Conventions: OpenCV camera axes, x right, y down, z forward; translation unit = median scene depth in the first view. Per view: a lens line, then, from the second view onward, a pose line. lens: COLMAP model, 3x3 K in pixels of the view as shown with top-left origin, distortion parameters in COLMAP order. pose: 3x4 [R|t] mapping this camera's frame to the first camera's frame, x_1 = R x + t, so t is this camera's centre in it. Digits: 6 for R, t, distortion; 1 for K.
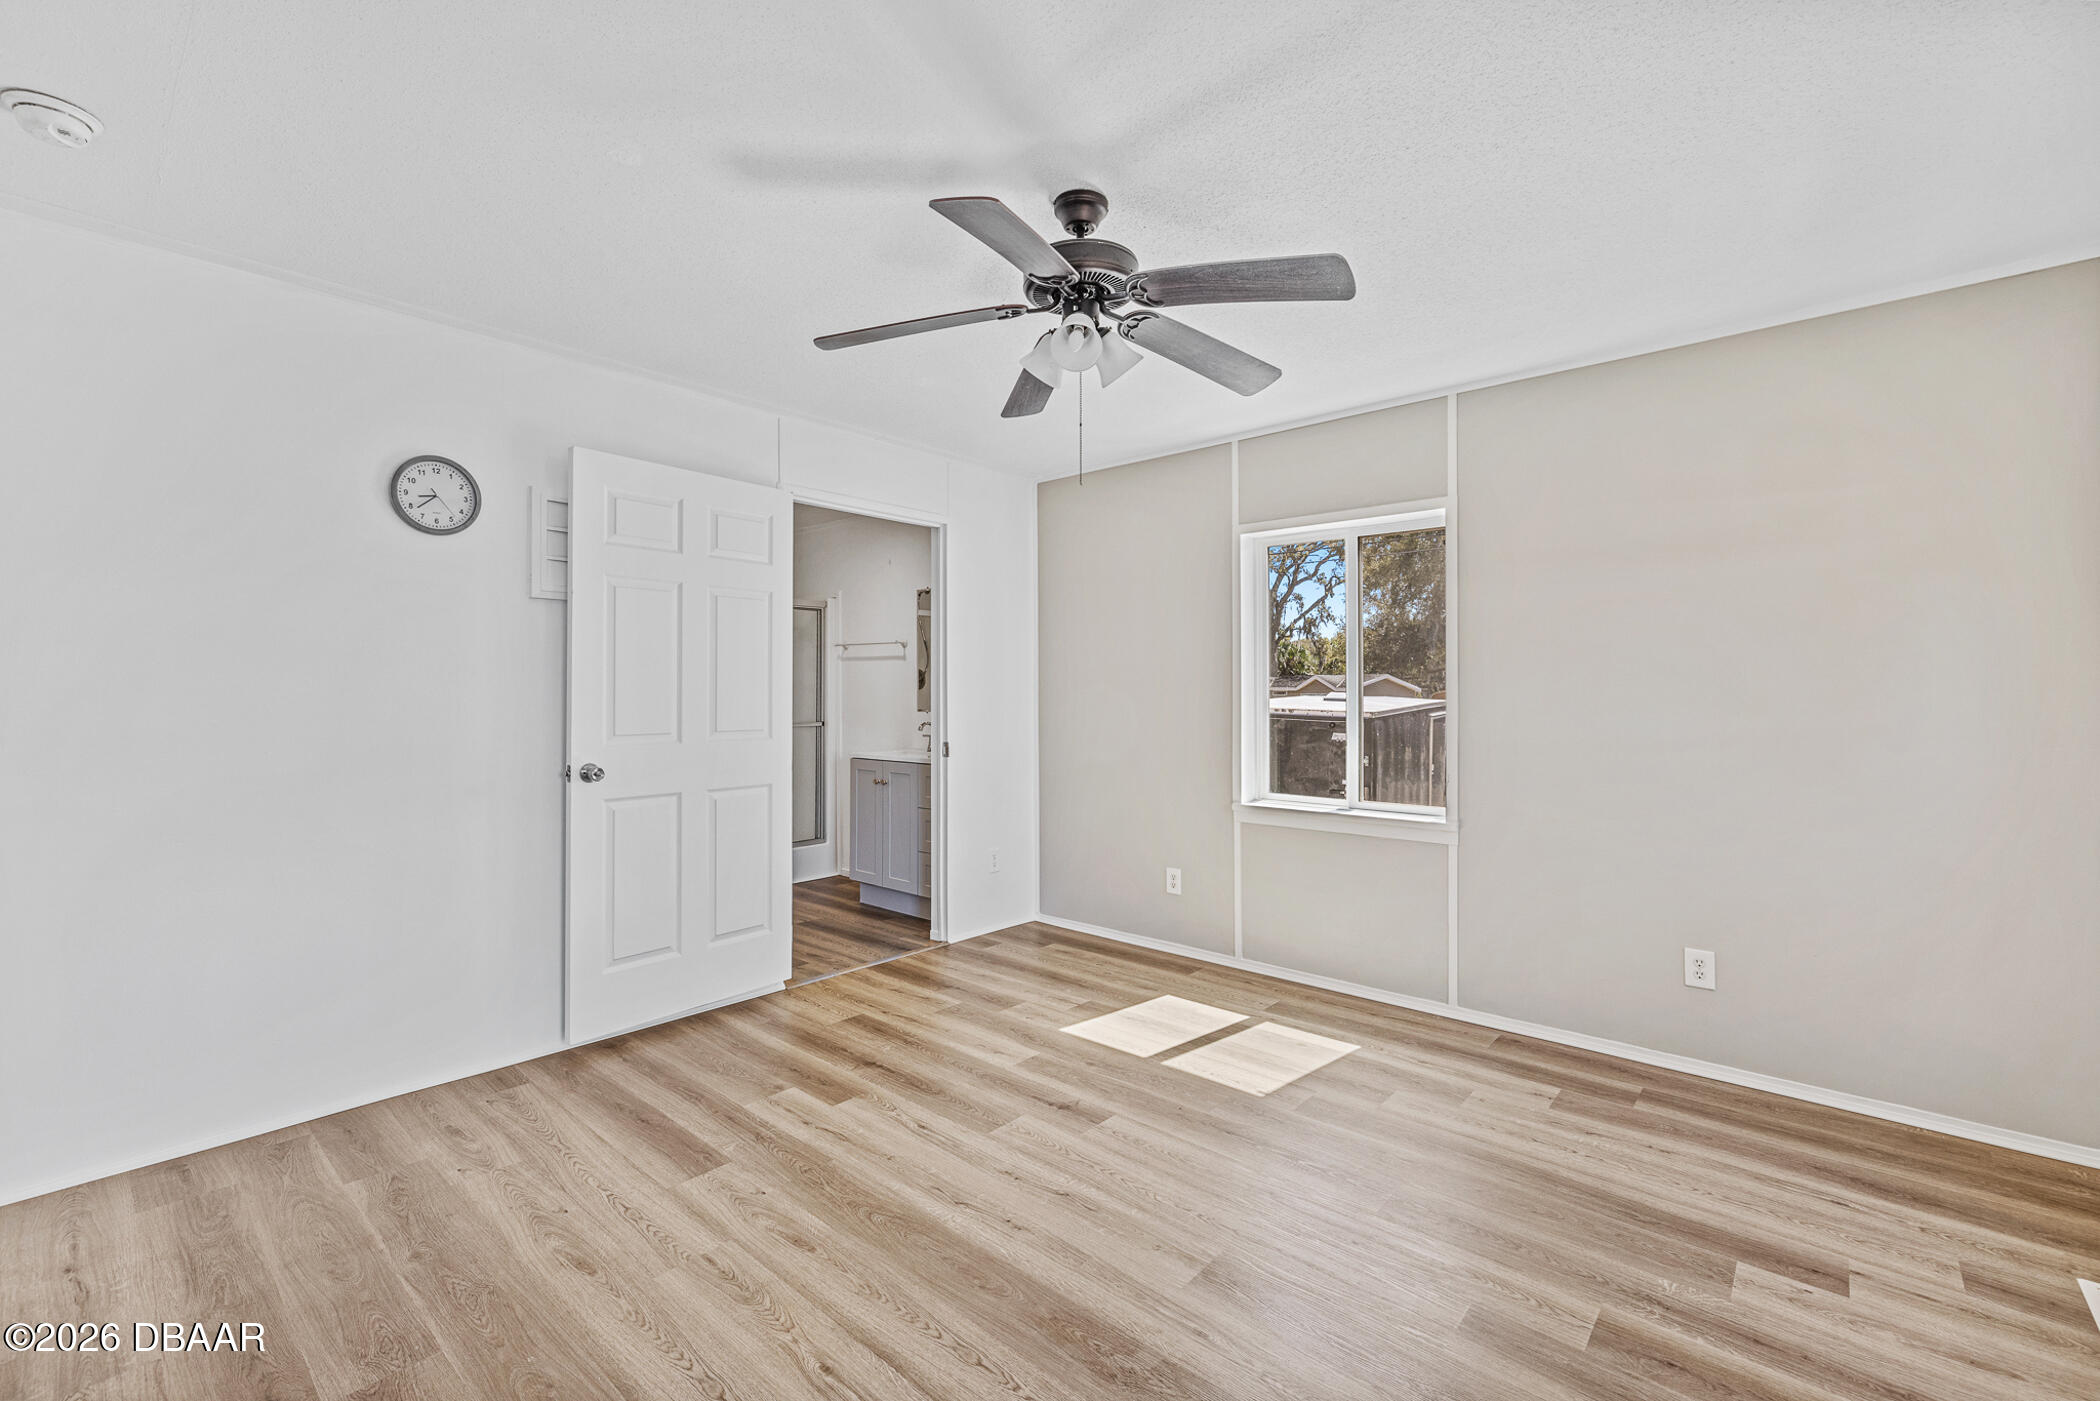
lens RADIAL K [[898.1, 0, 1048.9], [0, 898.1, 686.4], [0, 0, 1]] dist [0.005246, -0.002272]
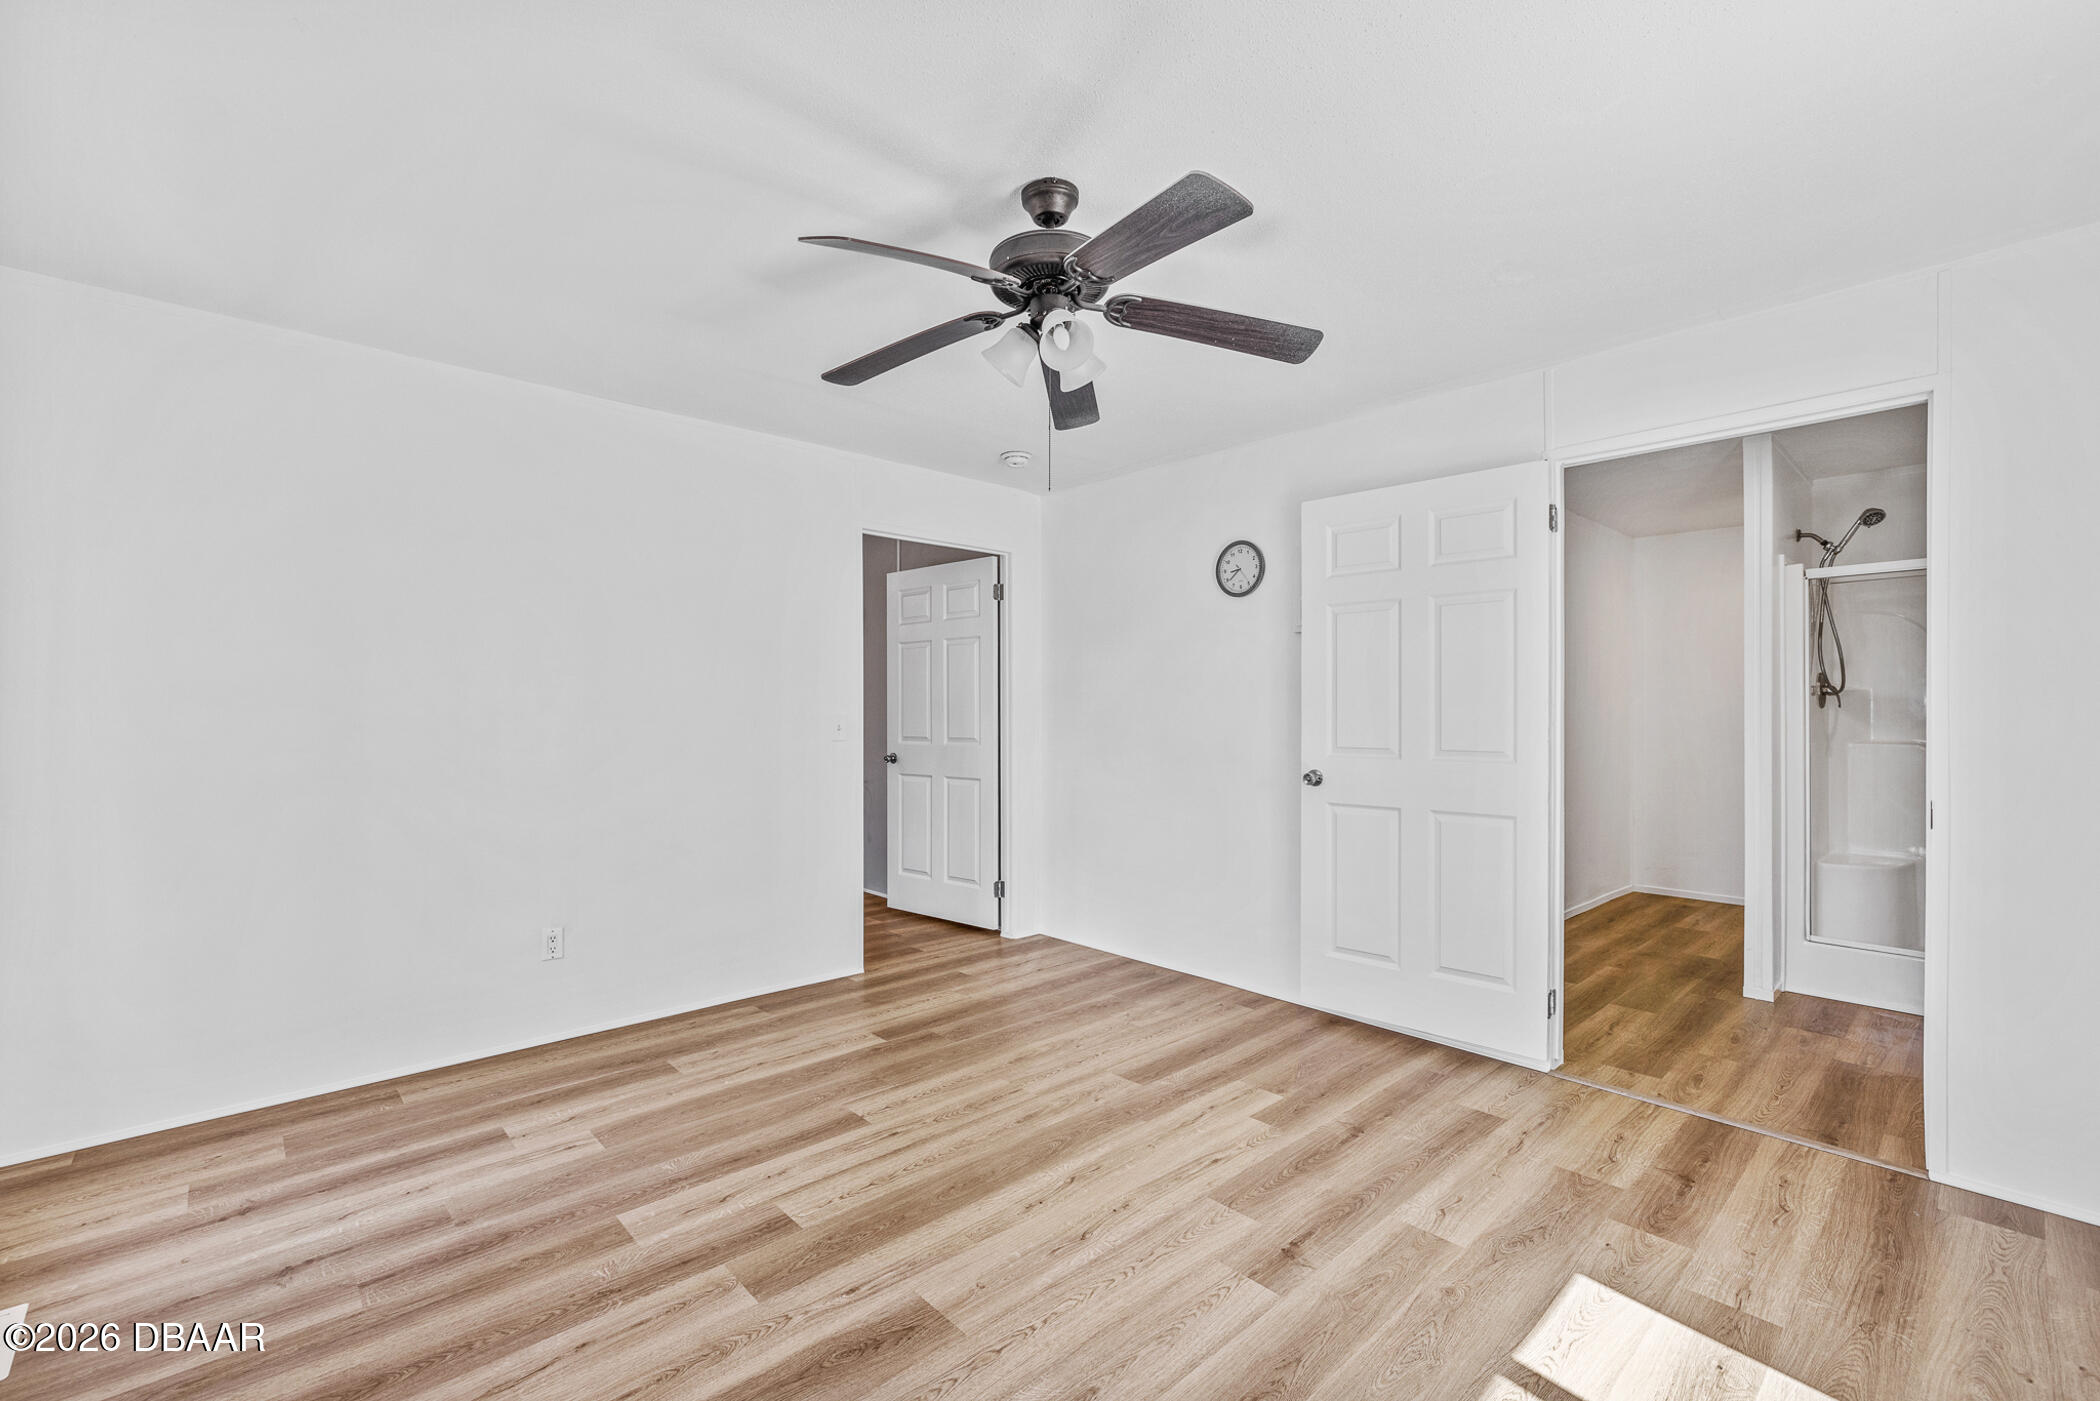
lens RADIAL K [[898.1, 0, 1008.5], [0, 898.1, 718.1], [0, 0, 1]] dist [0.005246, -0.002272]
pose [[-0.128852, 0.006320, -0.991644, 0.730593], [0.007899, 0.999955, 0.005347, 0.009437], [0.991632, -0.007144, -0.128896, 0.794683]]
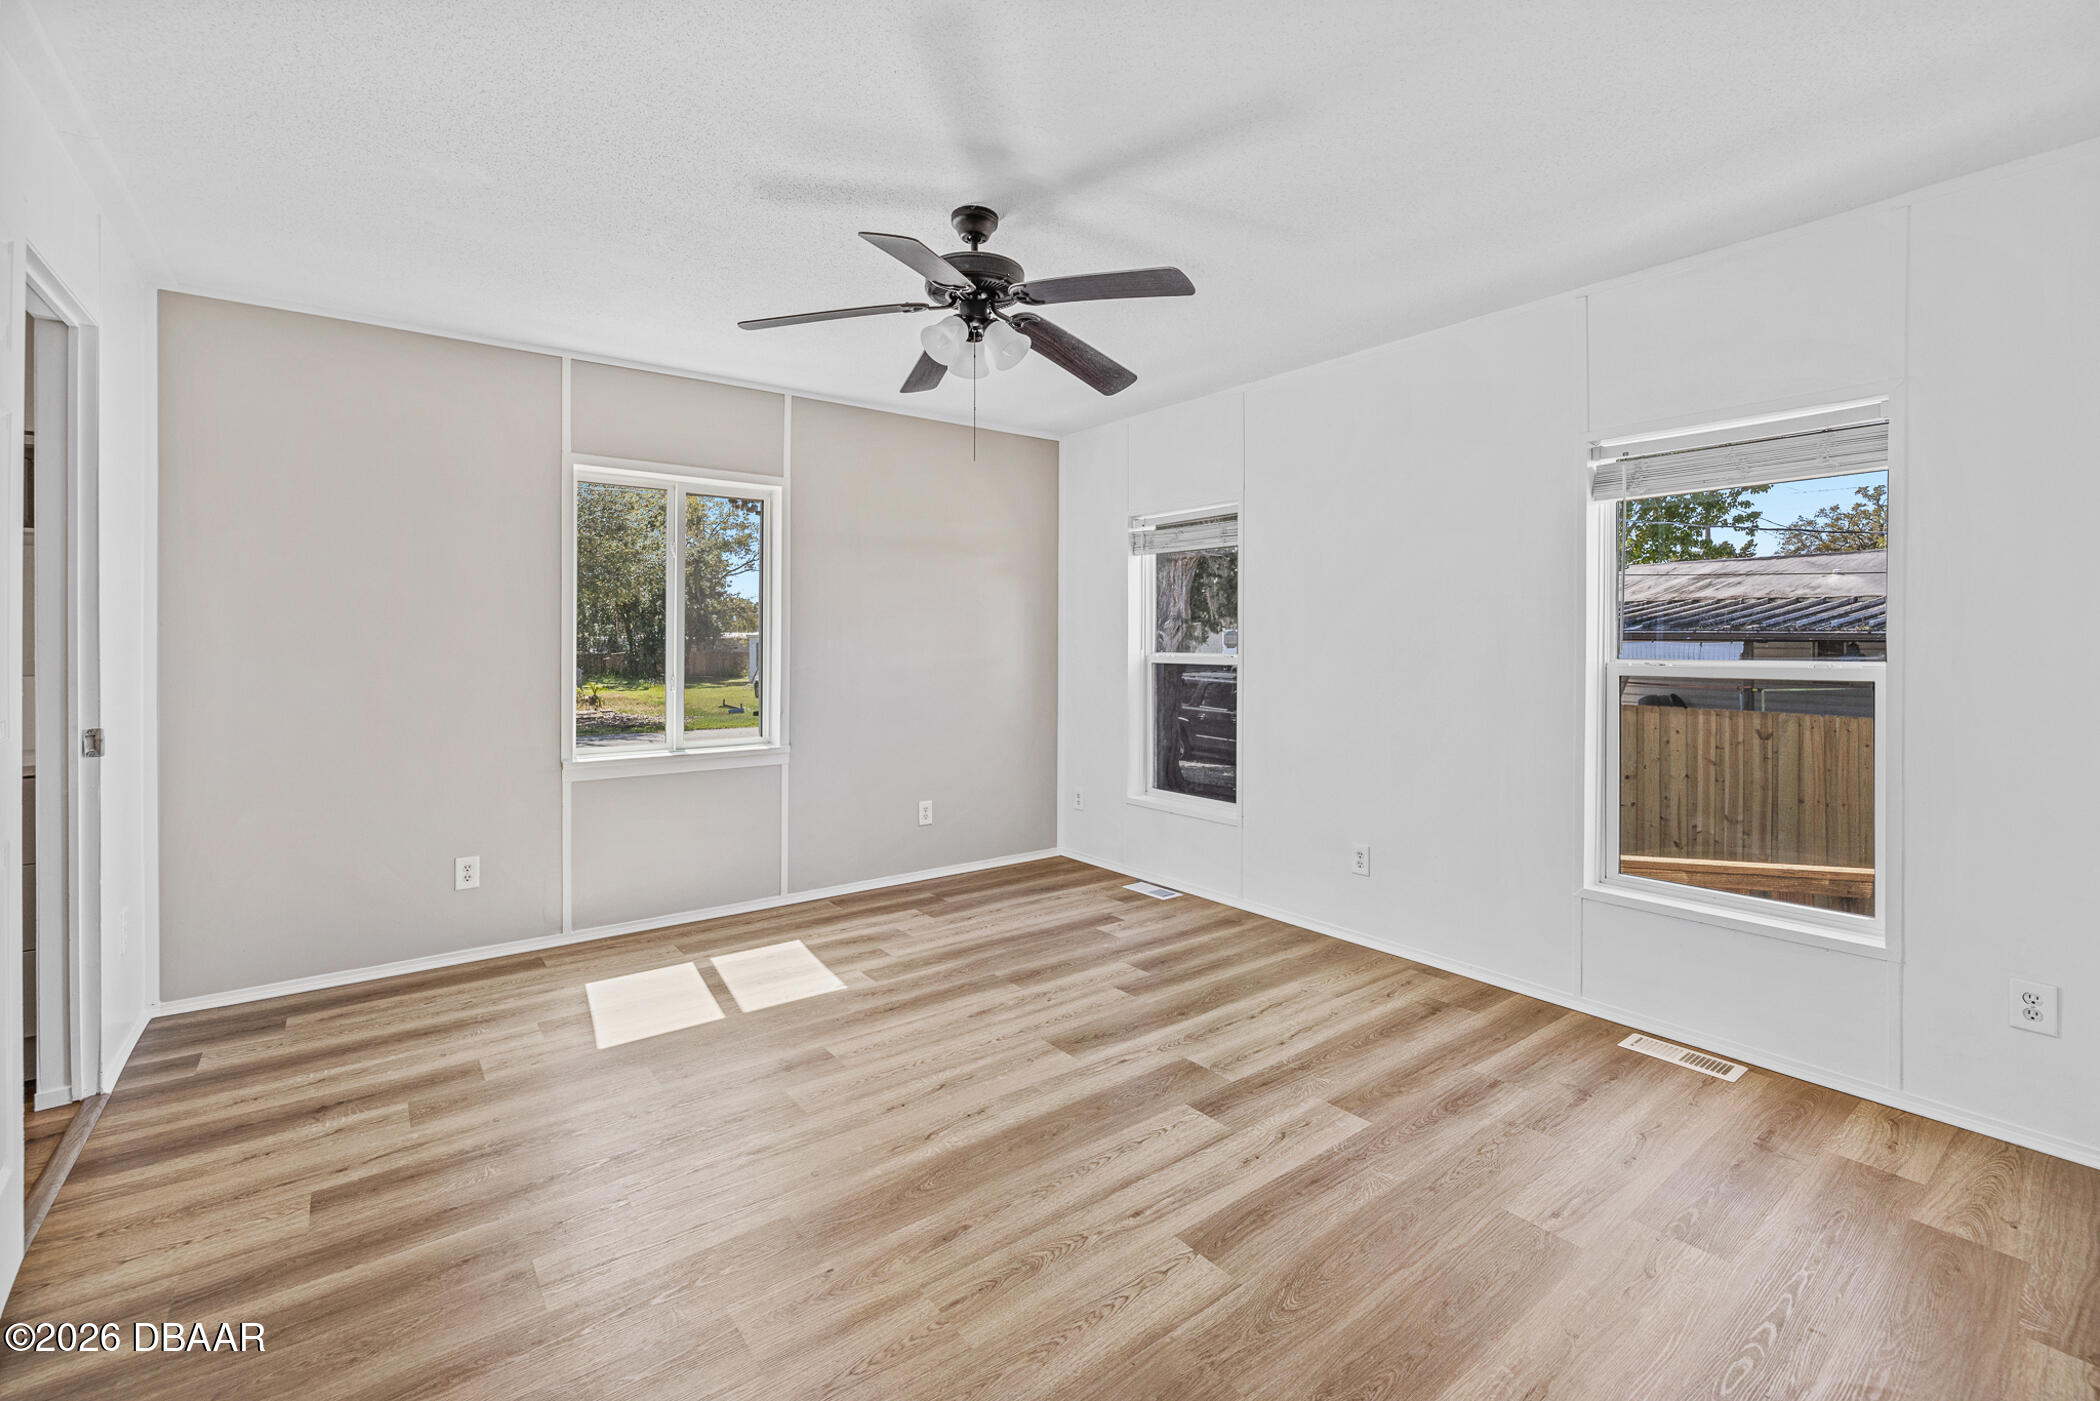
lens RADIAL K [[898.1, 0, 1021.0], [0, 898.1, 643.9], [0, 0, 1]] dist [0.005246, -0.002272]
pose [[0.199081, -0.002953, 0.979979, -0.806283], [-0.009935, 0.999938, 0.005032, 0.003746], [-0.979933, -0.010738, 0.199039, 0.519769]]
